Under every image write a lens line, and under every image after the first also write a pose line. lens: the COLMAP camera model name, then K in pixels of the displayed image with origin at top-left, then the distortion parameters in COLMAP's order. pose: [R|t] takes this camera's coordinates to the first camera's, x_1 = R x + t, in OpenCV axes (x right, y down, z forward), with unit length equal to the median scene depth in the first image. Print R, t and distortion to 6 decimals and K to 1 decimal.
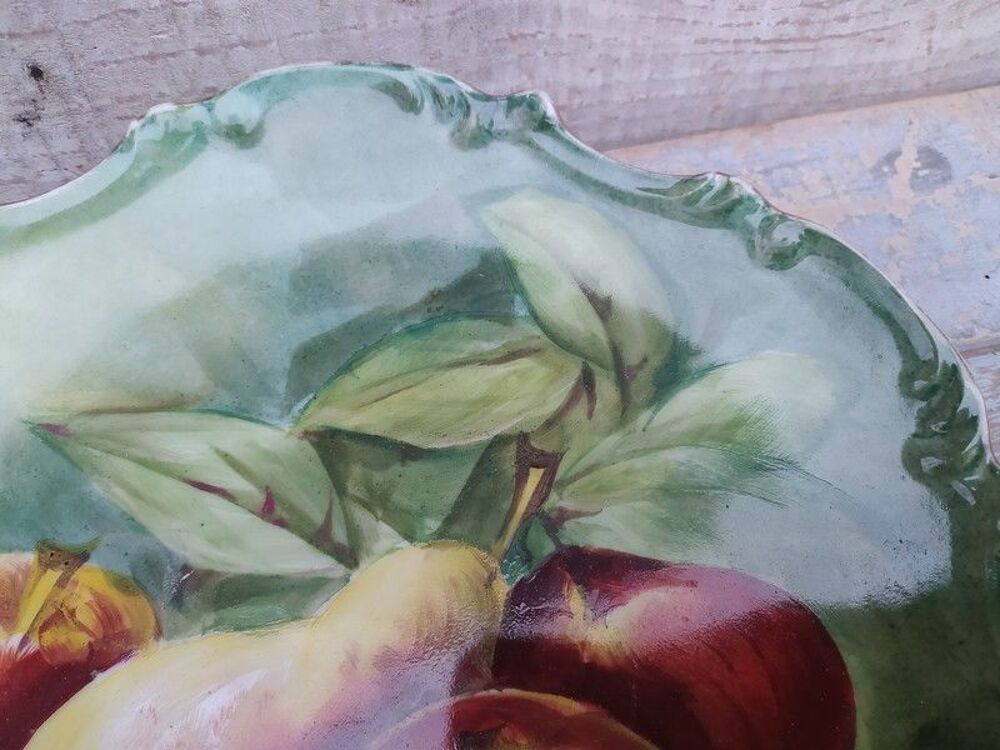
lens RADIAL K [[804.0, 0, 511.9], [0, 804.0, 378.1], [0, 0, 1]] dist [0.044128, -0.088121]
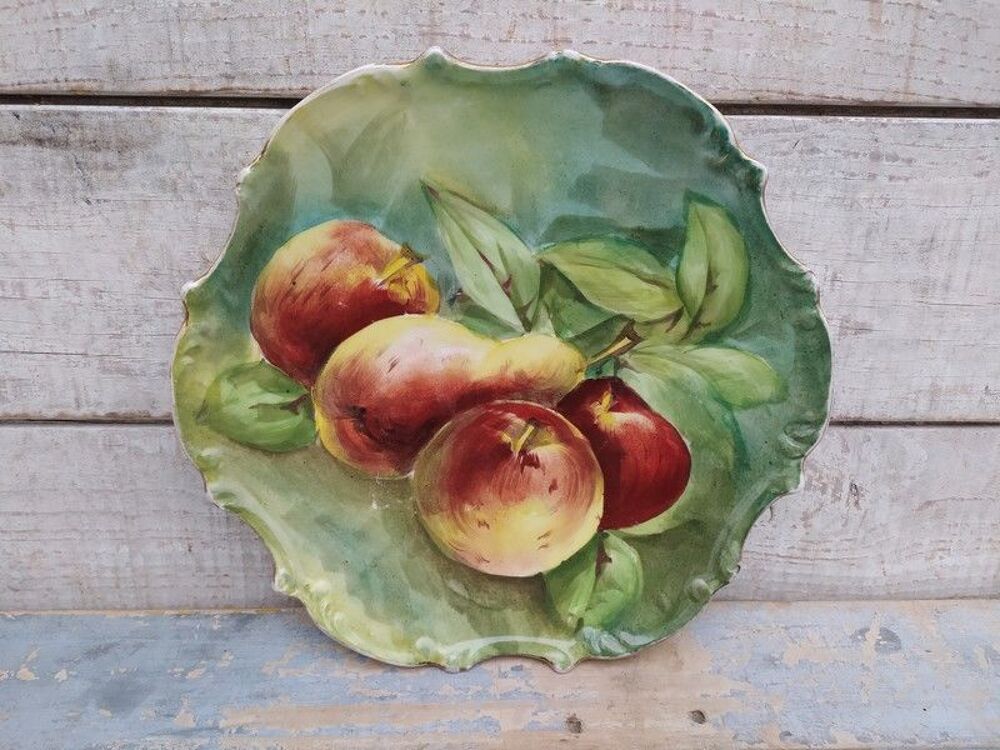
lens RADIAL K [[793.2, 0, 499.3], [0, 793.2, 379.3], [0, 0, 1]] dist [0.053625, -0.062868]
pose [[0.842301, 0.521593, 0.135902, -0.447550], [-0.504202, 0.673323, 0.540755, -0.712866], [0.190548, -0.524001, 0.830129, -0.736236]]
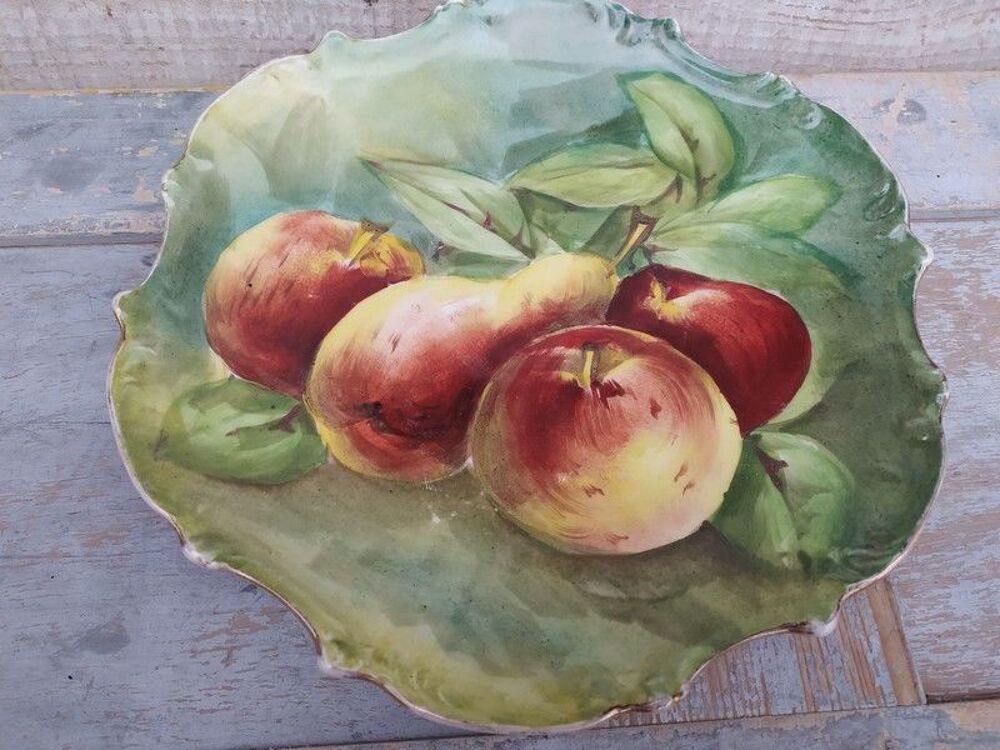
lens RADIAL K [[793.2, 0, 499.3], [0, 793.2, 379.3], [0, 0, 1]] dist [0.053625, -0.062868]
pose [[0.987166, 0.144873, -0.067195, -0.107554], [-0.149746, 0.985933, -0.074249, 0.601272], [0.055493, 0.083359, 0.994973, -0.667462]]
